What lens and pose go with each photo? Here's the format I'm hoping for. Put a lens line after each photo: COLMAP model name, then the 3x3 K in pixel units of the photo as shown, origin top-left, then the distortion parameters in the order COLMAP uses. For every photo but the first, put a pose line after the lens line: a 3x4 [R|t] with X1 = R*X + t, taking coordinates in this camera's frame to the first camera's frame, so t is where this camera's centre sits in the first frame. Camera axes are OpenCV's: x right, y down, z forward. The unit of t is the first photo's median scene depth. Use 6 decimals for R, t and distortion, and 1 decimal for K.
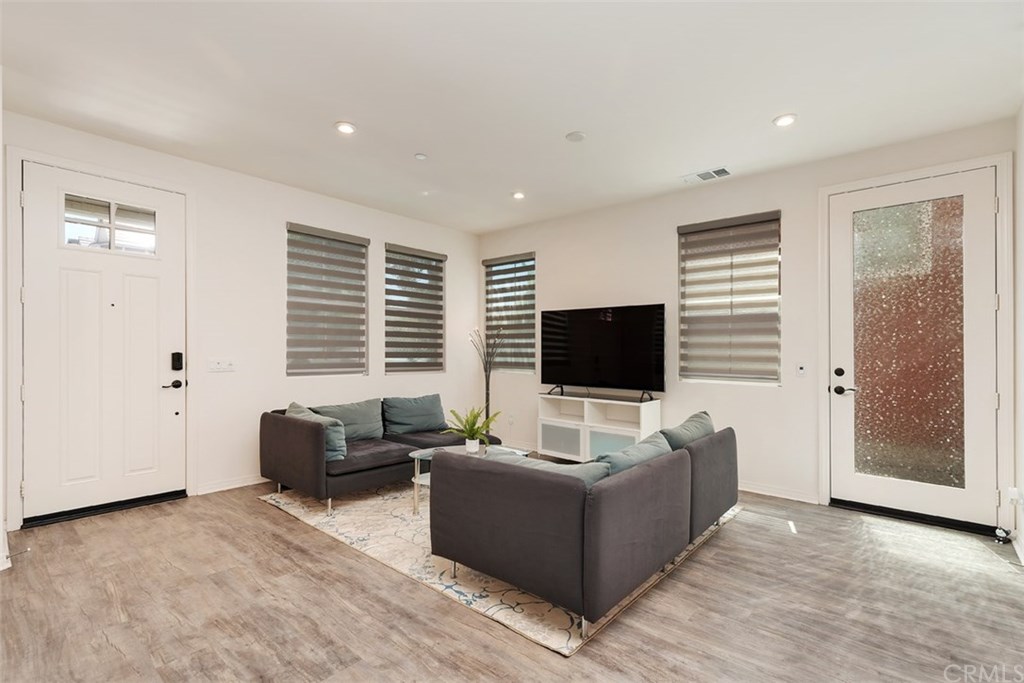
lens RADIAL K [[474.9, 0, 508.3], [0, 474.9, 349.3], [0, 0, 1]] dist [0.008023, -0.000600]
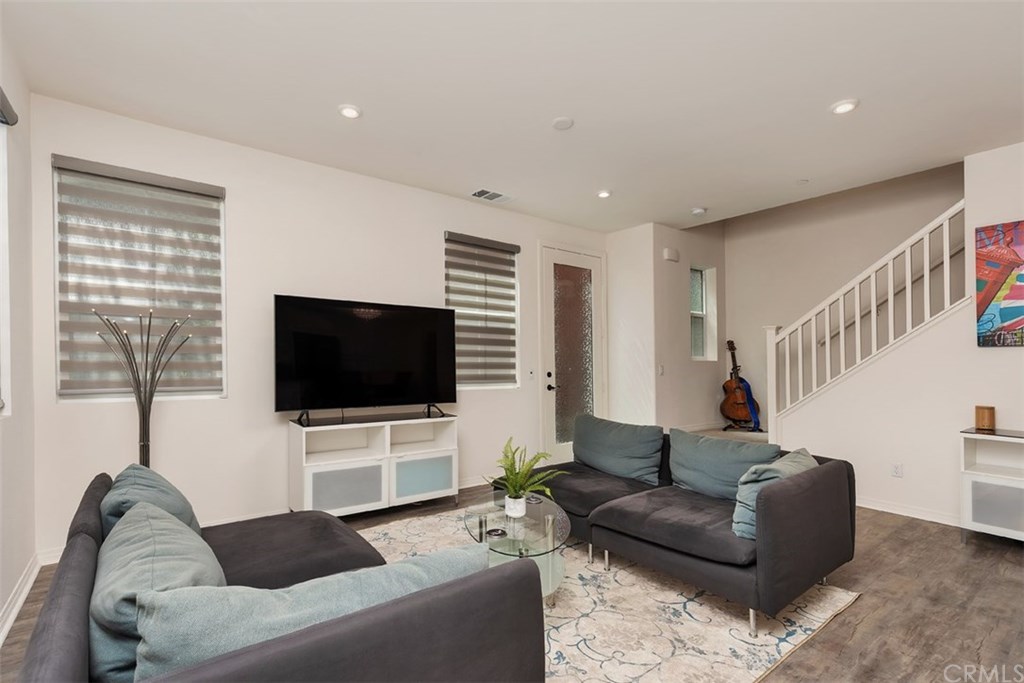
lens RADIAL K [[474.9, 0, 503.6], [0, 474.9, 346.6], [0, 0, 1]] dist [0.008023, -0.000600]
pose [[0.199928, 0.023885, 0.979519, -0.601983], [-0.008515, 0.999707, -0.022640, -0.000777], [-0.979774, -0.003814, 0.200073, 0.739758]]
